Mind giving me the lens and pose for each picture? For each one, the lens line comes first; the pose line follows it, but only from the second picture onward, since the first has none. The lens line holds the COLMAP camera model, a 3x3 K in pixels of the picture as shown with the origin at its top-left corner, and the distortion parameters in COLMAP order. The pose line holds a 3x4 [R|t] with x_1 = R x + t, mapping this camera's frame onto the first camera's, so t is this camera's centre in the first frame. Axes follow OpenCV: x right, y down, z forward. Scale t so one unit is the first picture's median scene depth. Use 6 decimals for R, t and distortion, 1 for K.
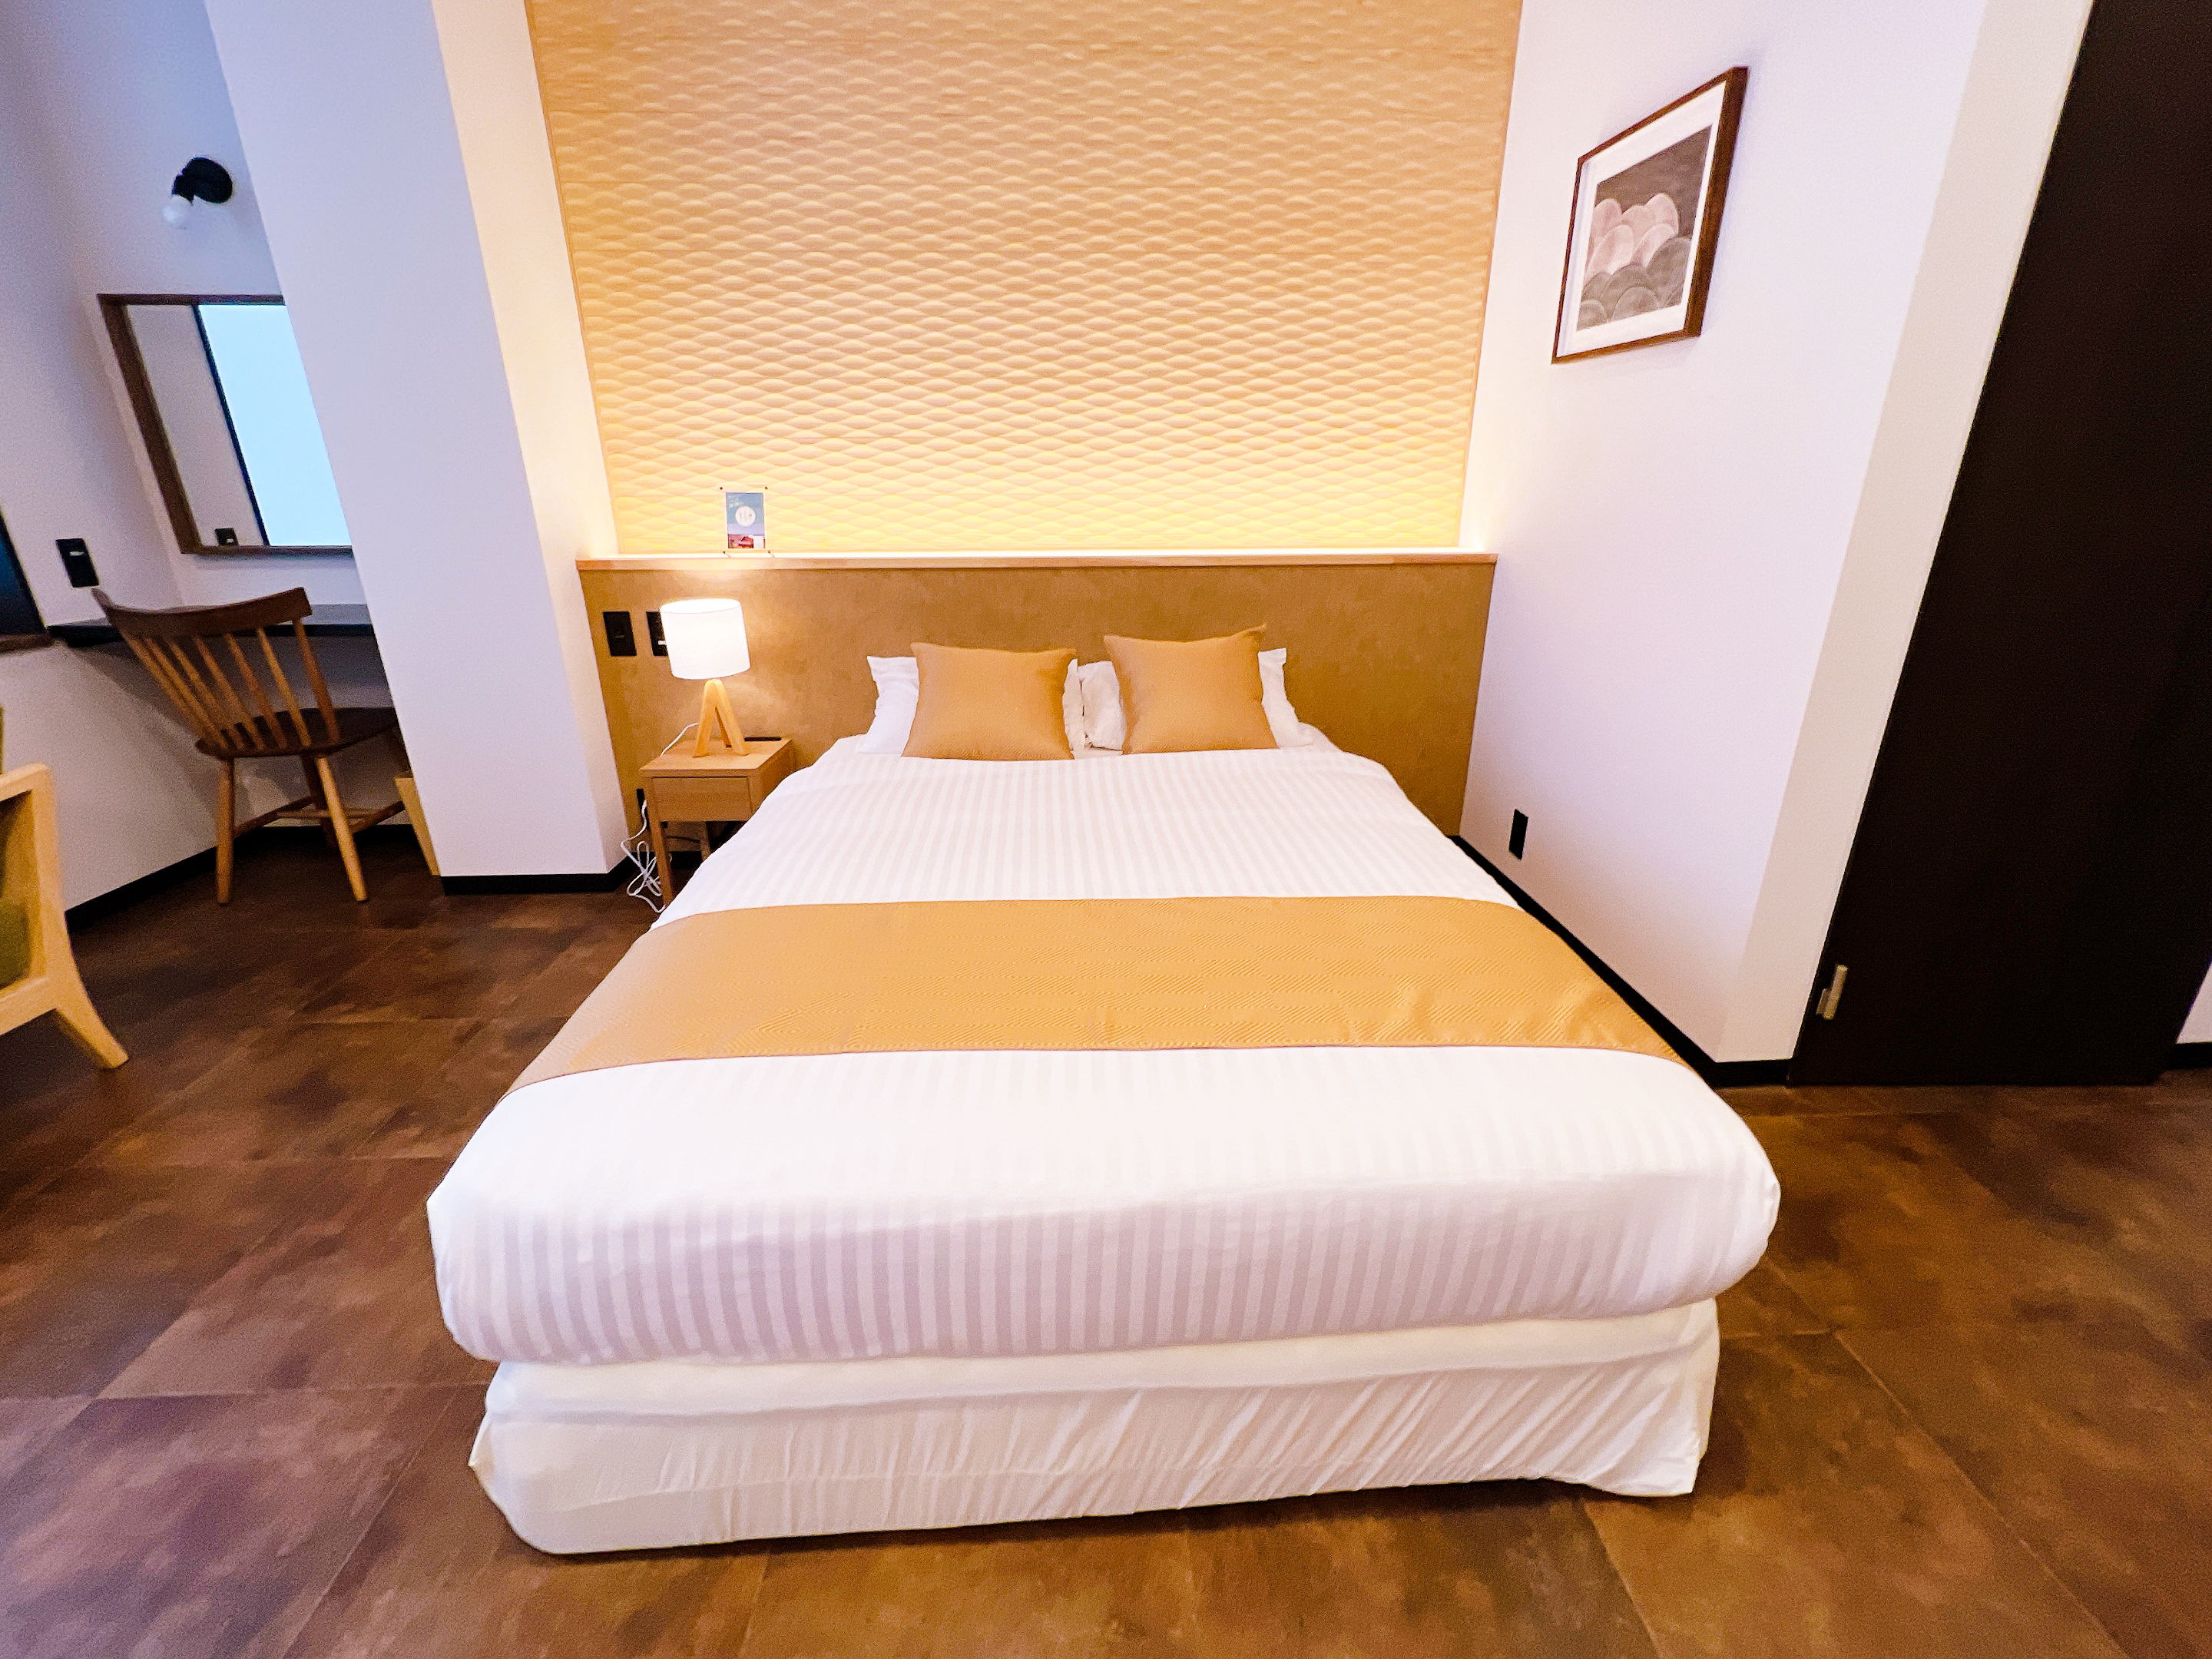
lens RADIAL K [[948.0, 0, 1111.0], [0, 948.0, 832.8], [0, 0, 1]] dist [-0.005182, 0.000134]
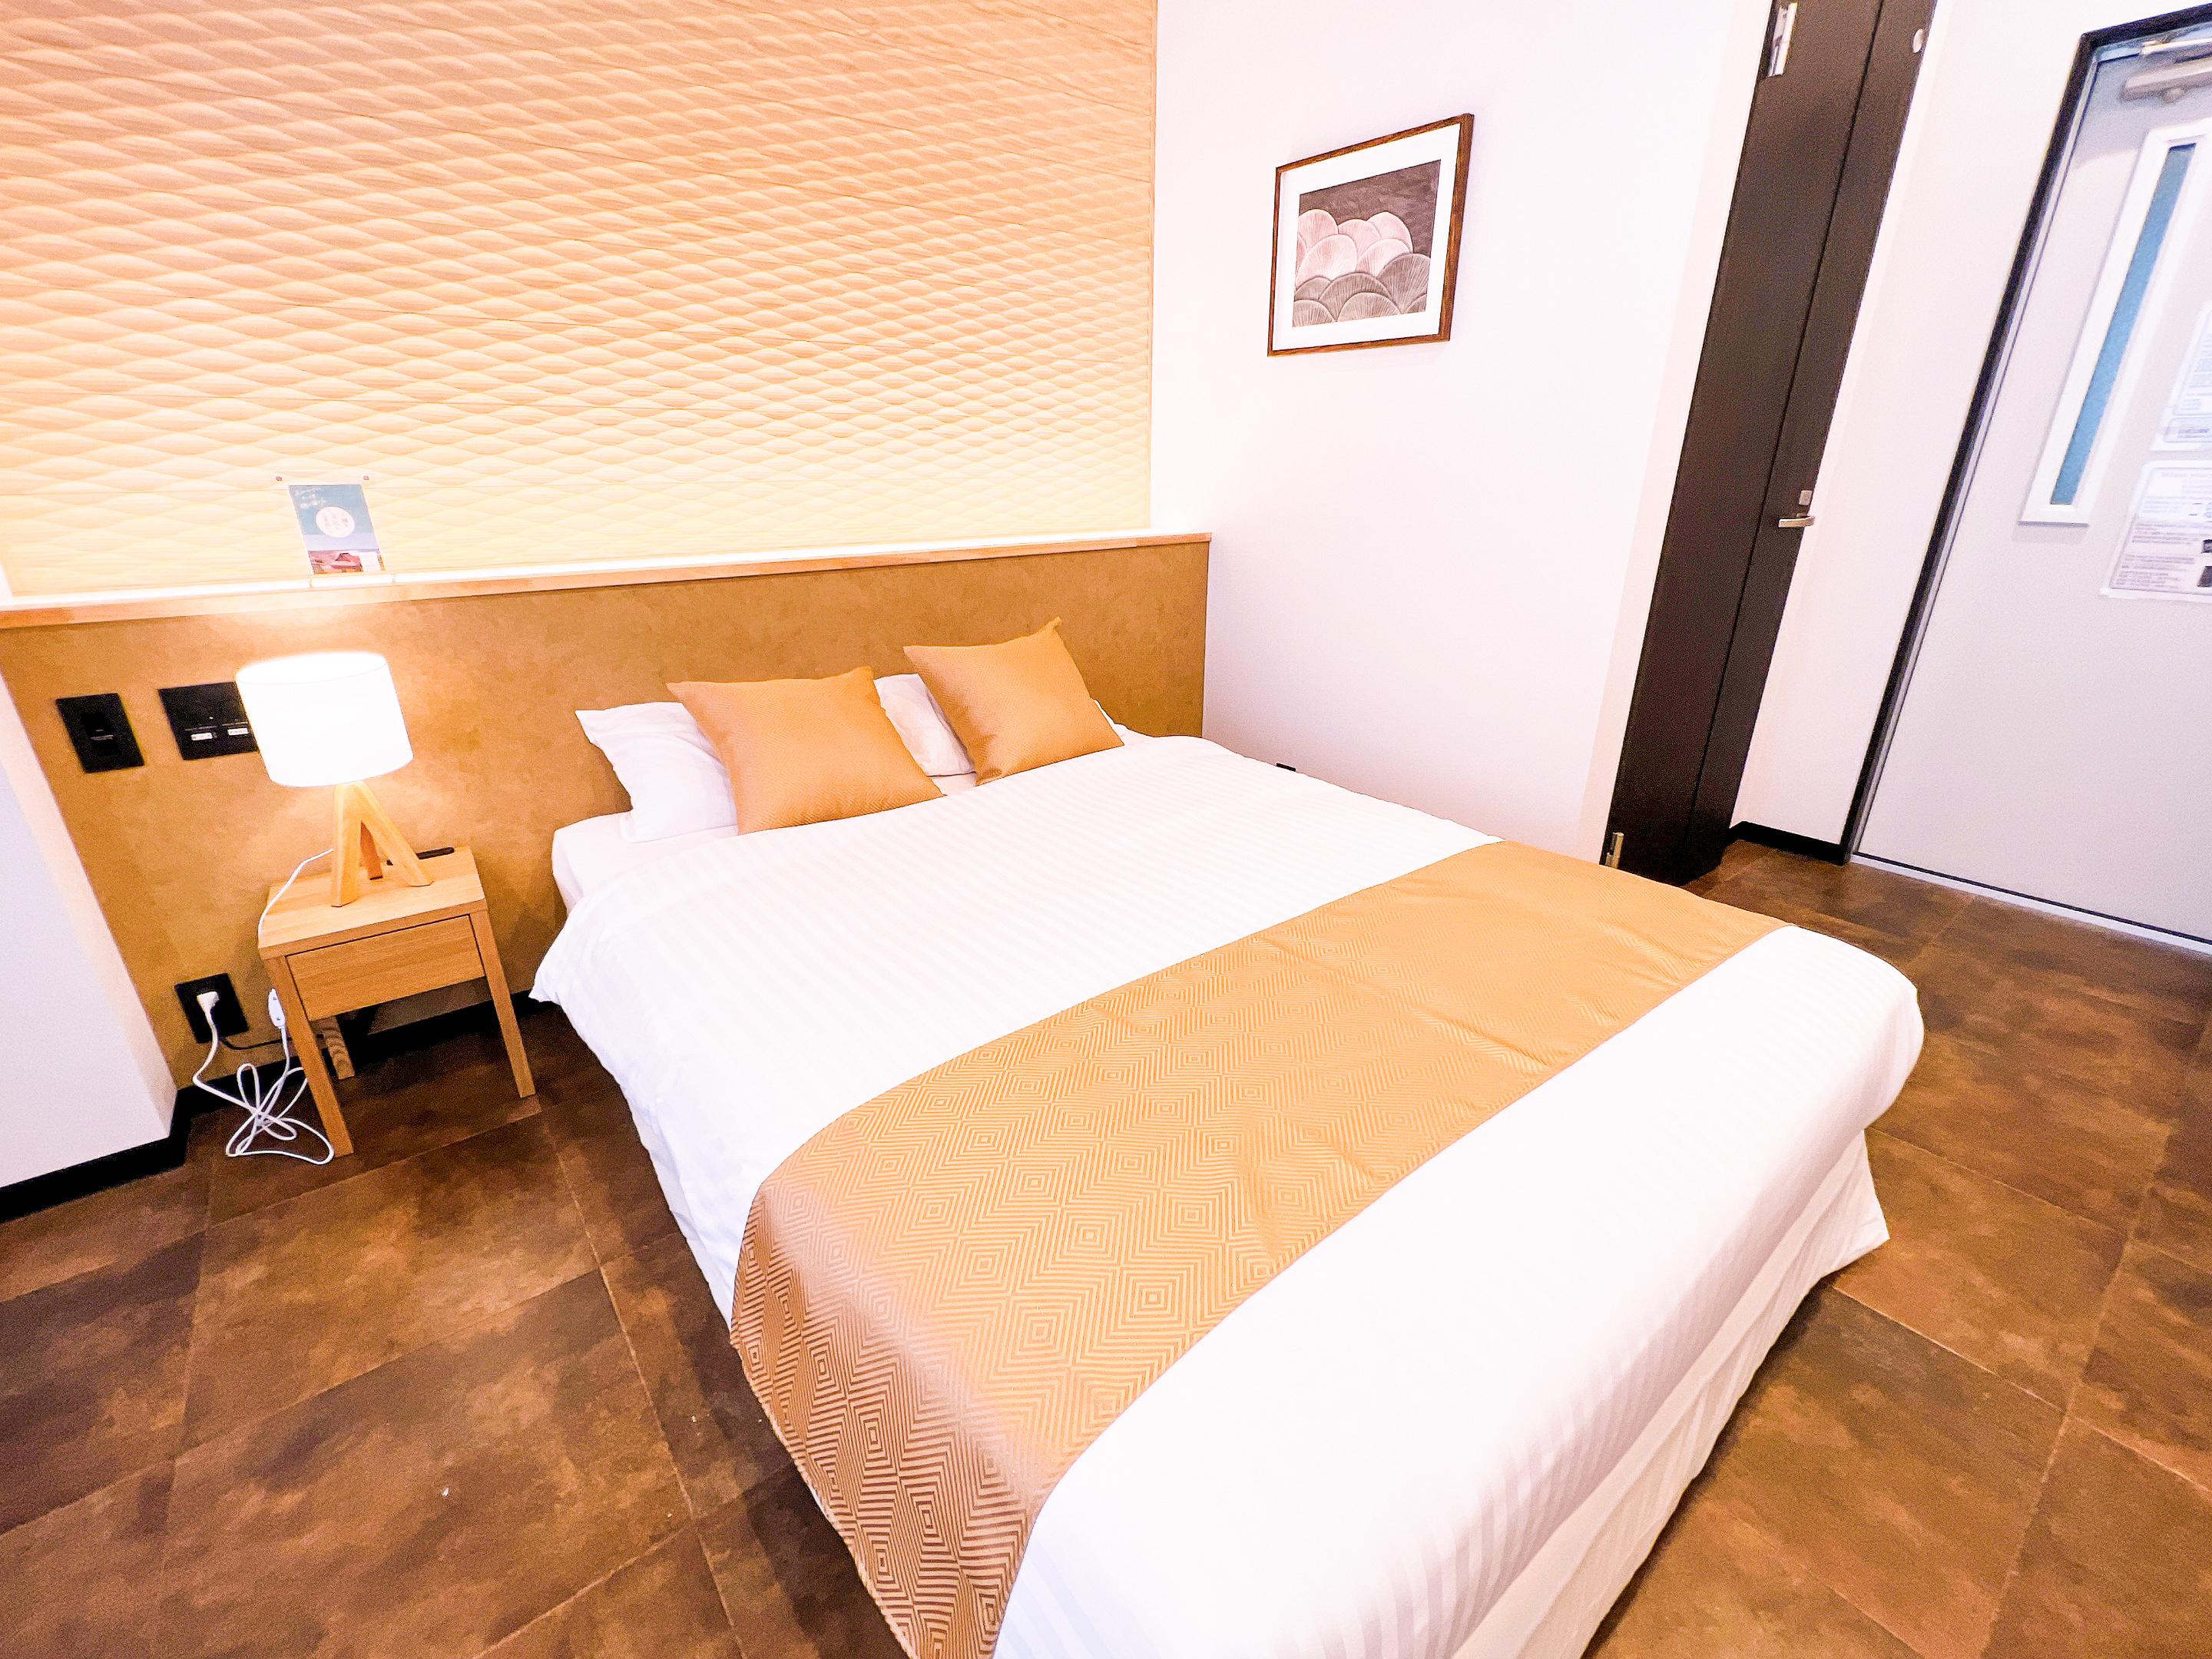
lens RADIAL K [[948.0, 0, 1125.8], [0, 948.0, 832.3], [0, 0, 1]] dist [-0.005182, 0.000134]
pose [[0.813064, -0.211260, 0.542491, -0.342346], [0.203933, 0.976147, 0.074489, -0.067767], [-0.545287, 0.050068, 0.836753, 0.184598]]
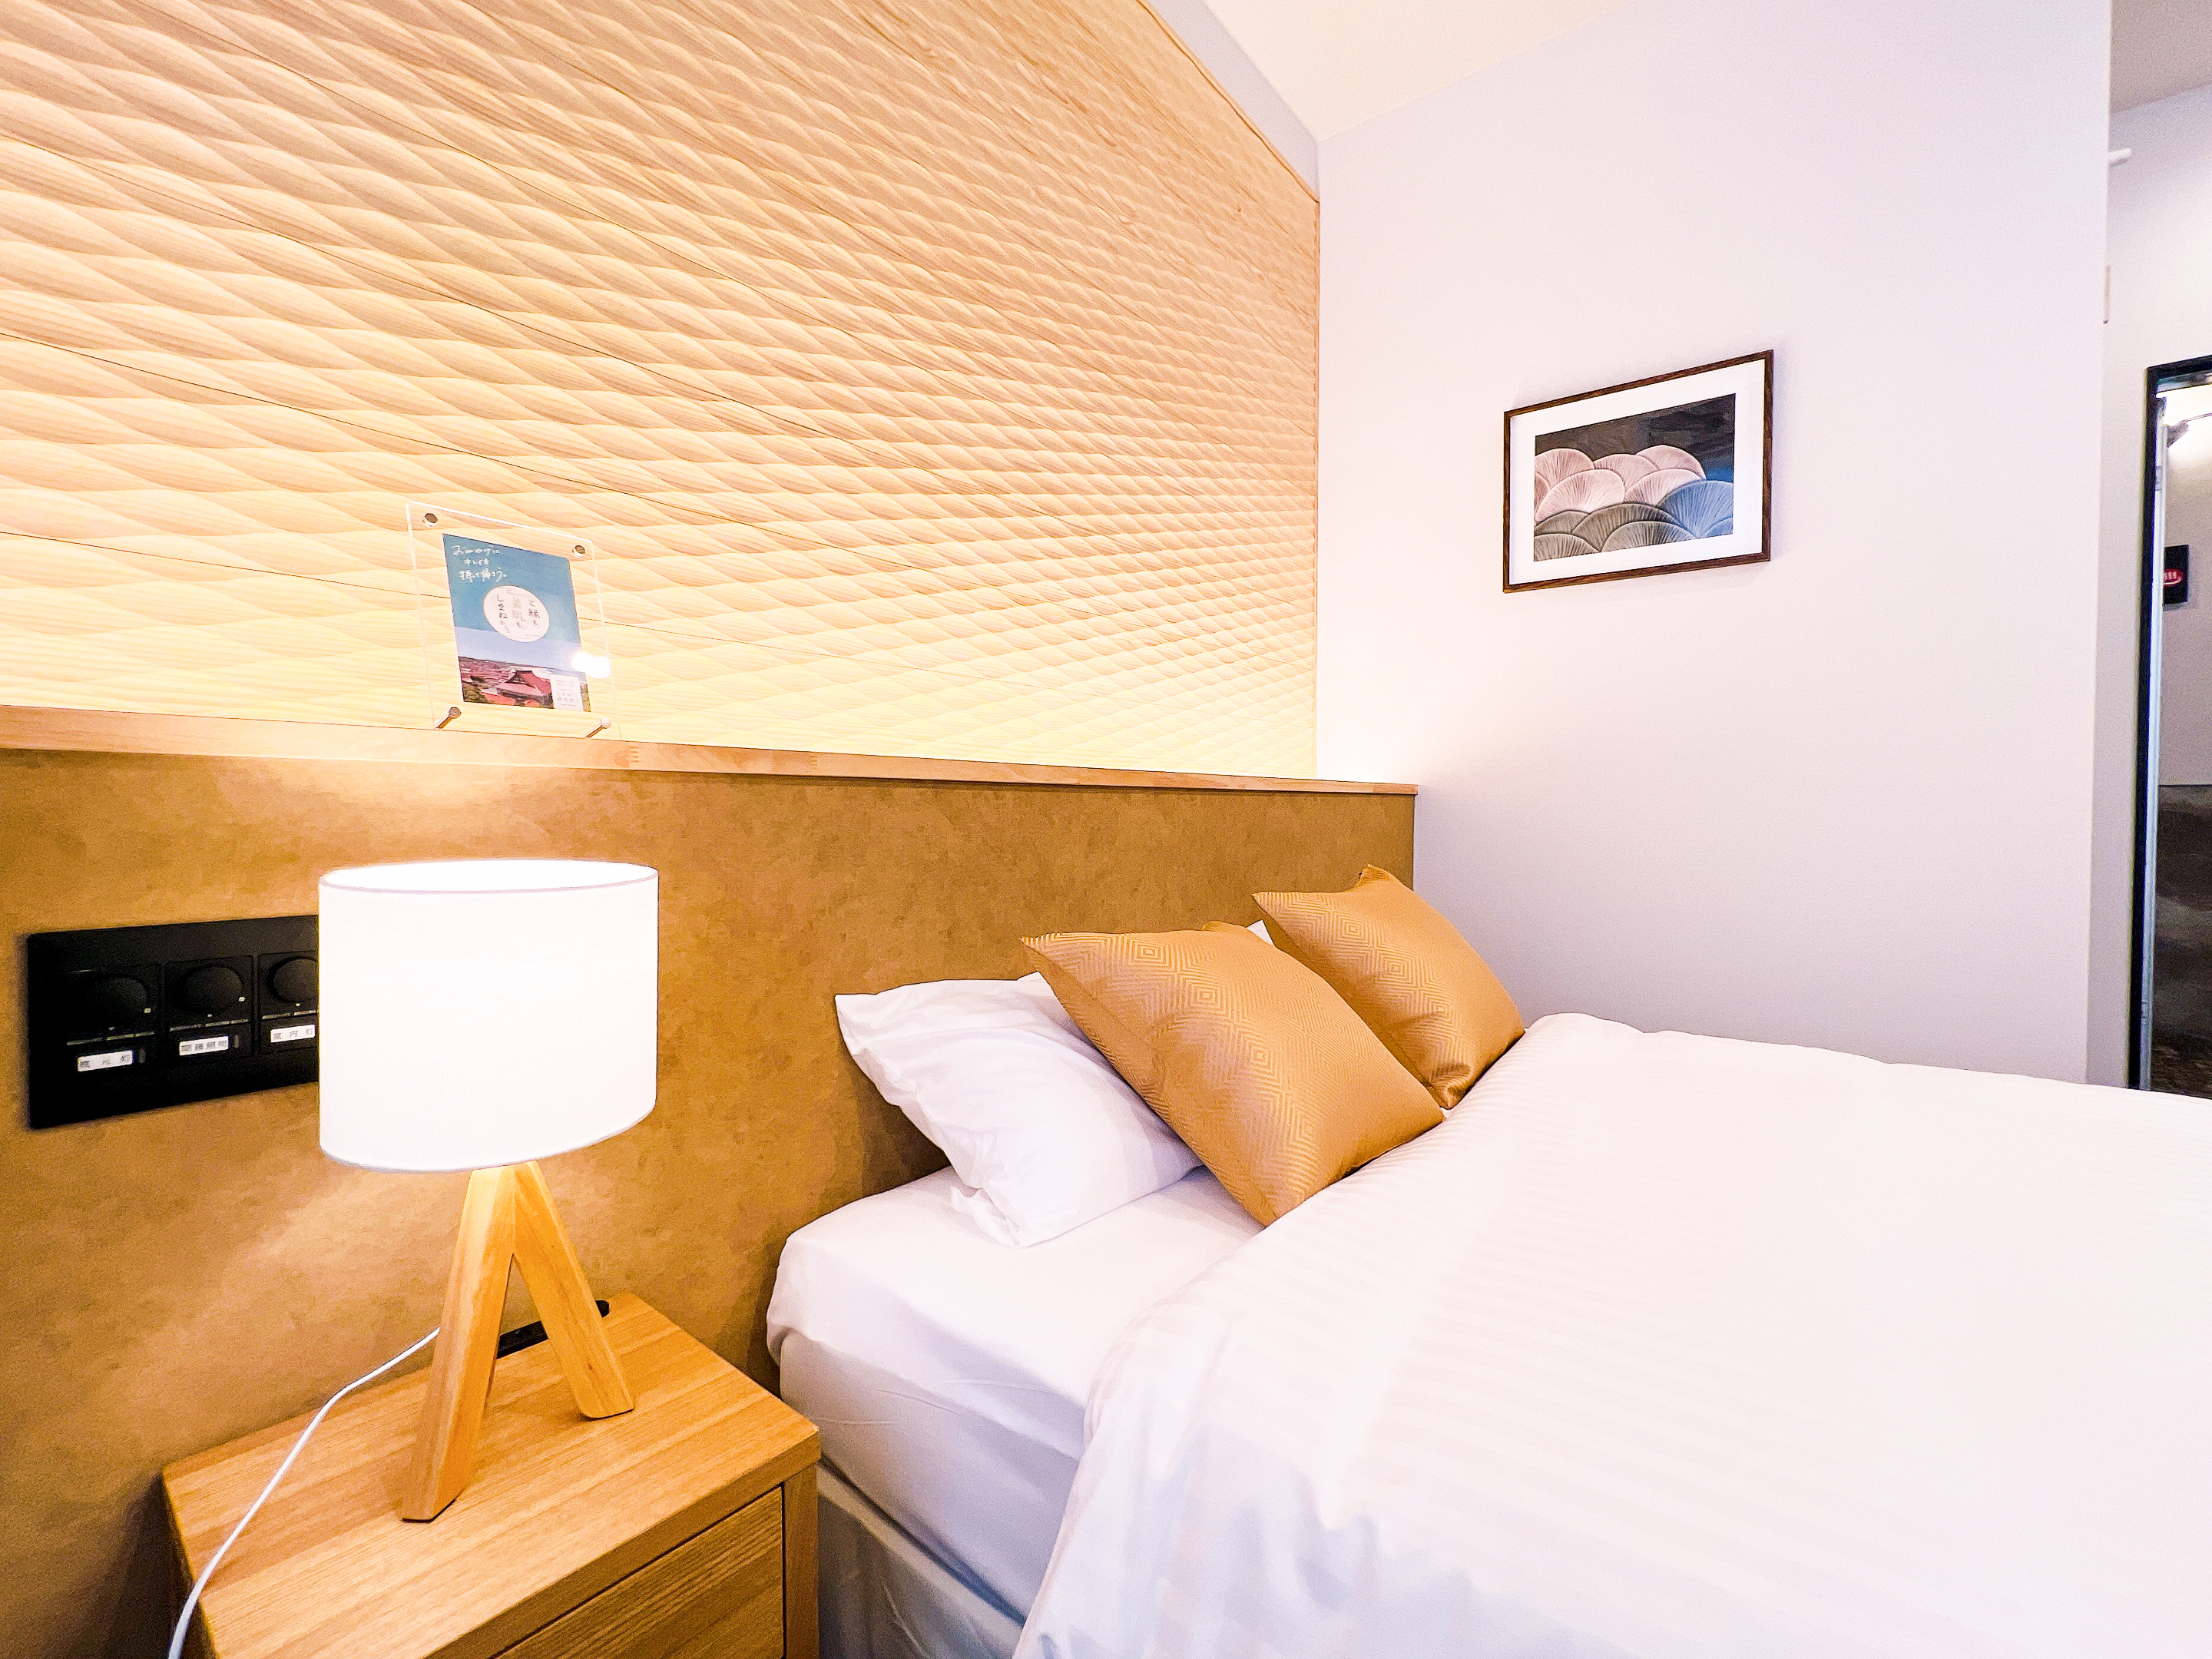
lens RADIAL K [[948.0, 0, 1127.2], [0, 948.0, 833.4], [0, 0, 1]] dist [-0.005182, 0.000134]
pose [[0.653398, -0.019393, 0.756766, -0.494880], [0.264063, 0.942720, -0.203836, -0.144607], [-0.709465, 0.333020, 0.621093, 0.680503]]
